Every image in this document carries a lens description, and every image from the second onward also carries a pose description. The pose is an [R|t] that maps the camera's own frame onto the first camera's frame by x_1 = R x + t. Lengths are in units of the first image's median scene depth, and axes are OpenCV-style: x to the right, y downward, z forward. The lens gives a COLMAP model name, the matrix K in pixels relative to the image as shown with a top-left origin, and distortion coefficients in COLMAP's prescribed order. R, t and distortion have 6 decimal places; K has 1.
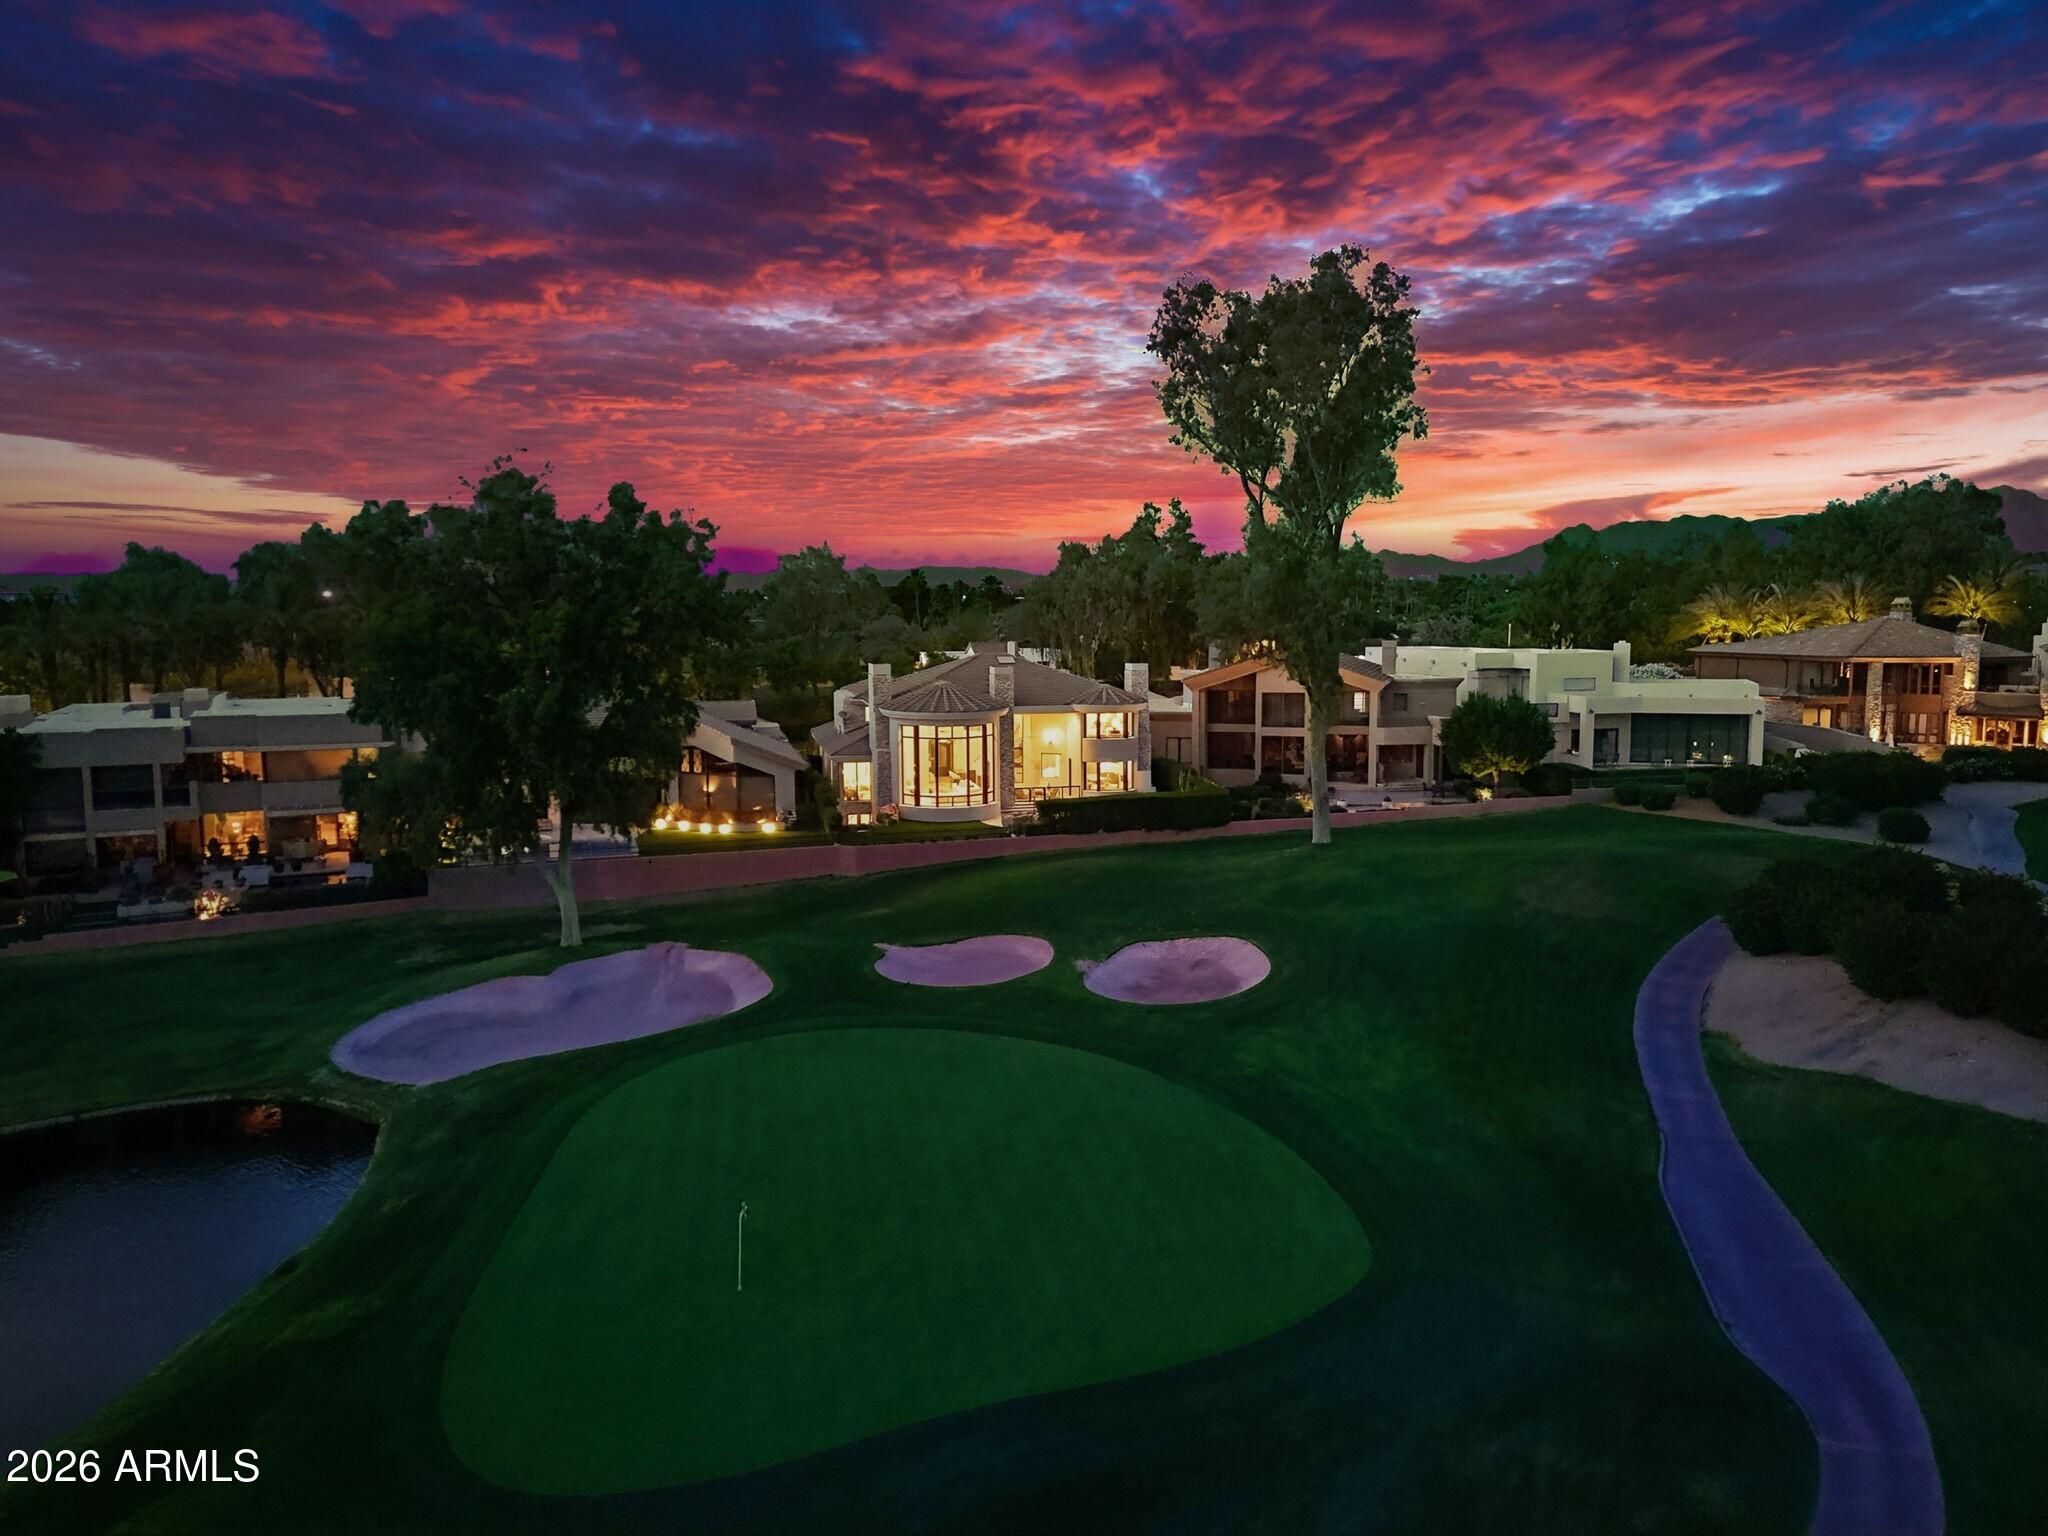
lens RADIAL K [[1505.0, 0, 1024.0], [0, 1505.0, 768.0], [0, 0, 1]] dist [0.079499, -0.067952]
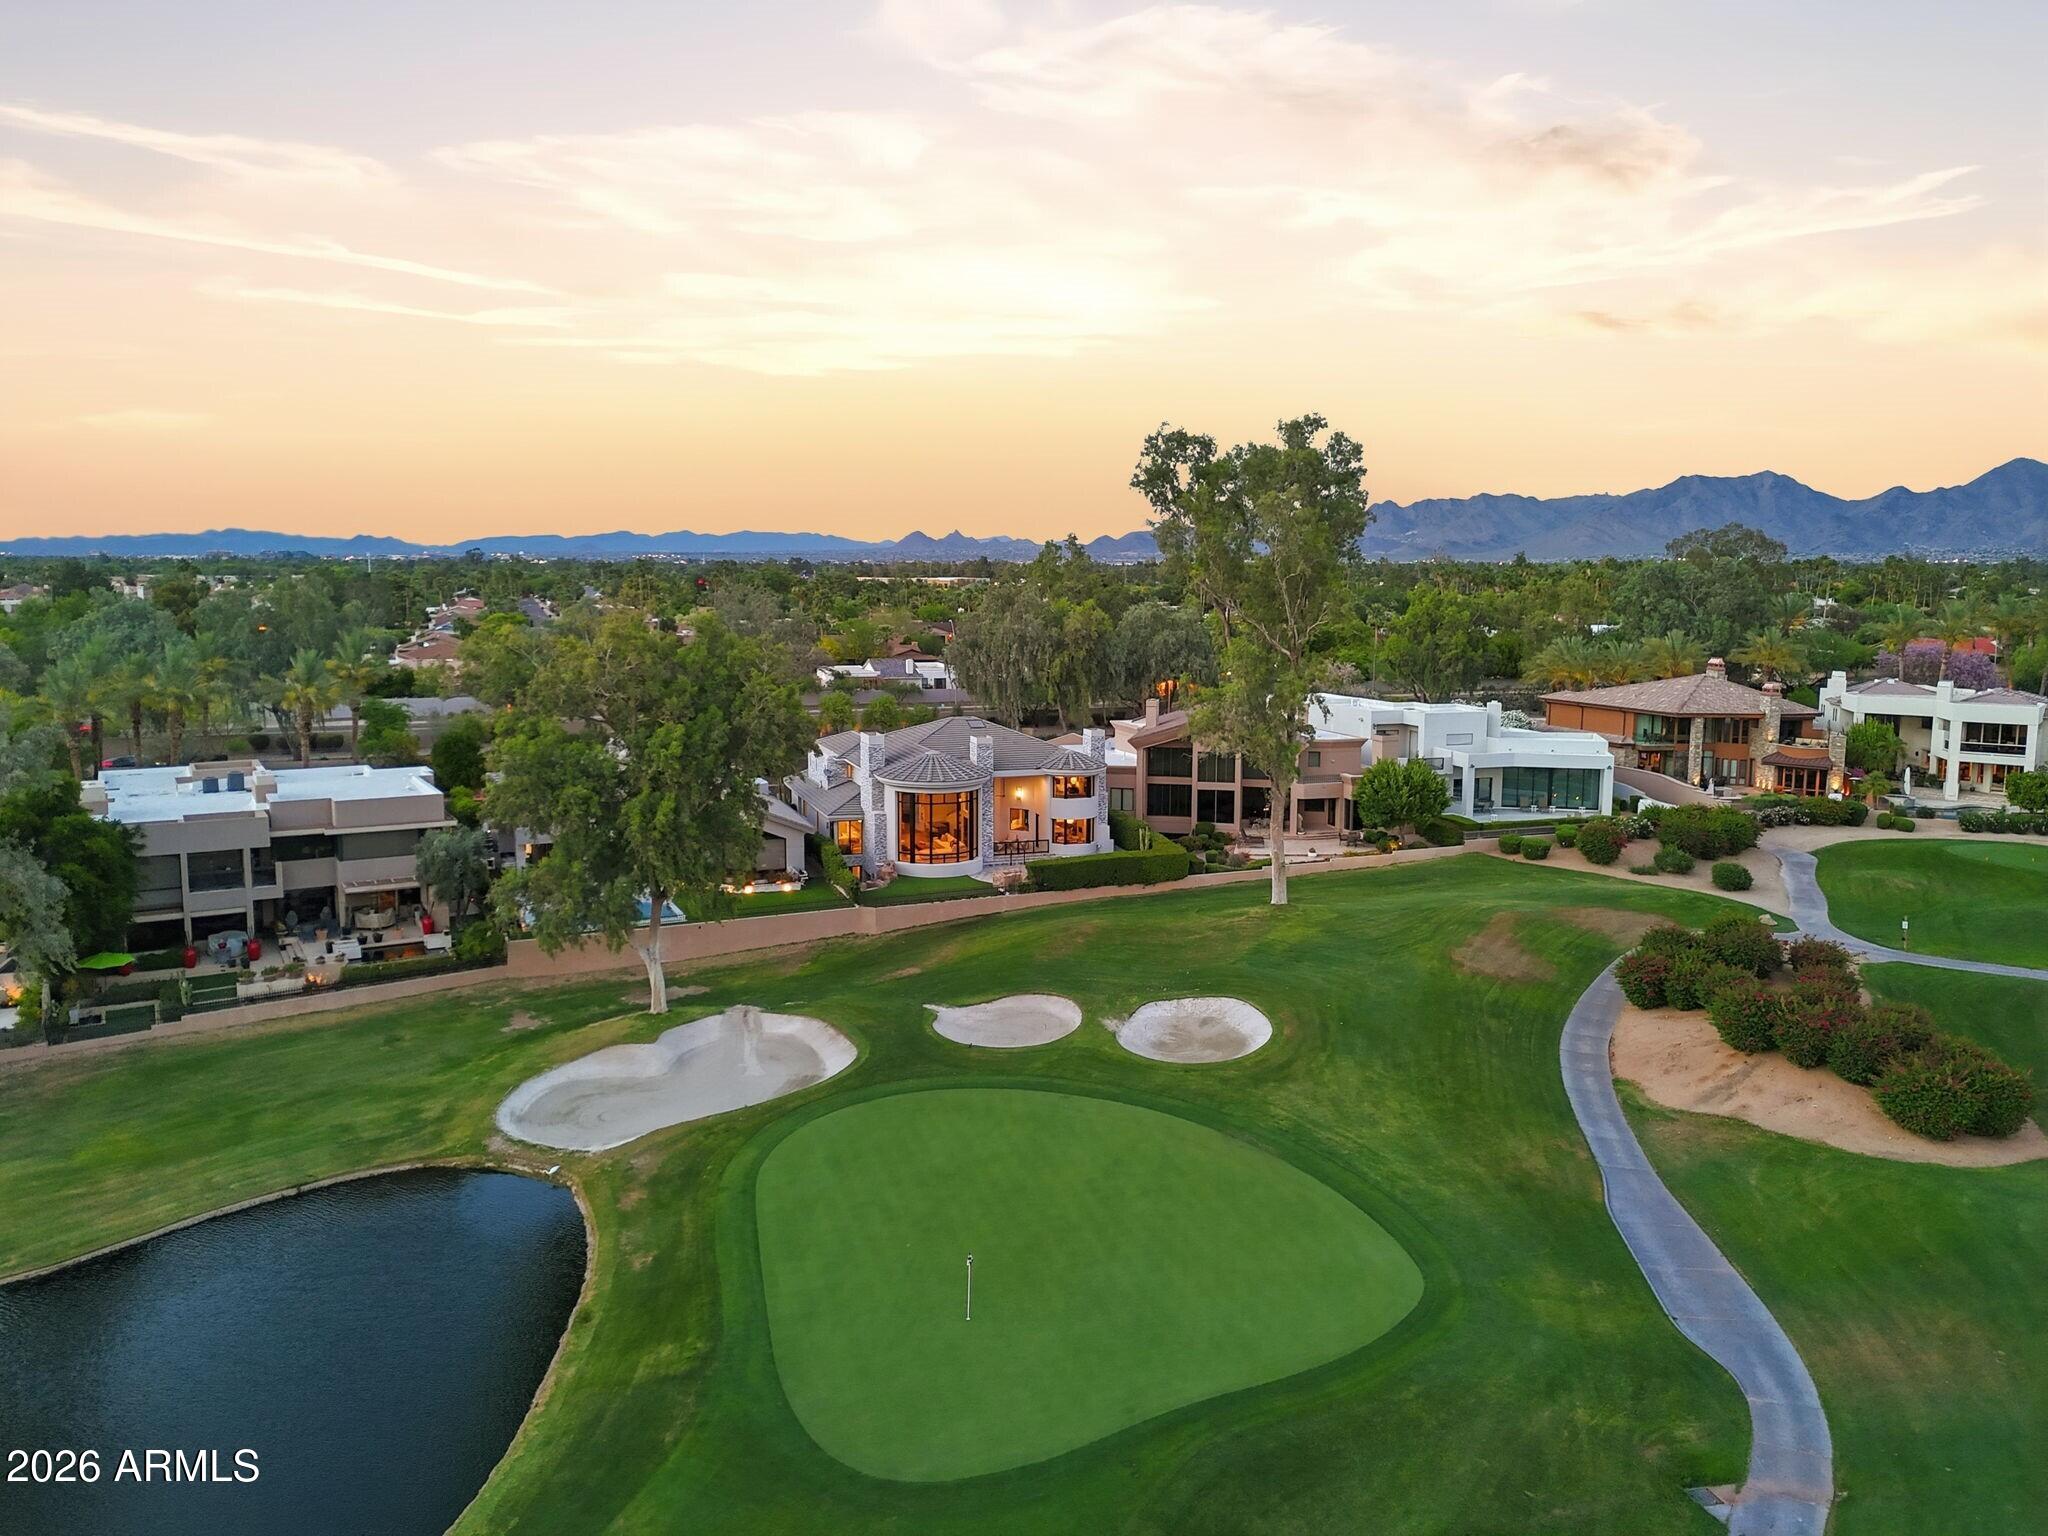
lens RADIAL K [[1505.0, 0, 1024.0], [0, 1505.0, 768.0], [0, 0, 1]] dist [0.079499, -0.067952]
pose [[0.993168, -0.005164, 0.116577, -0.169678], [0.002663, 0.999763, 0.021601, -0.100519], [-0.116661, -0.021143, 0.992947, -0.186507]]
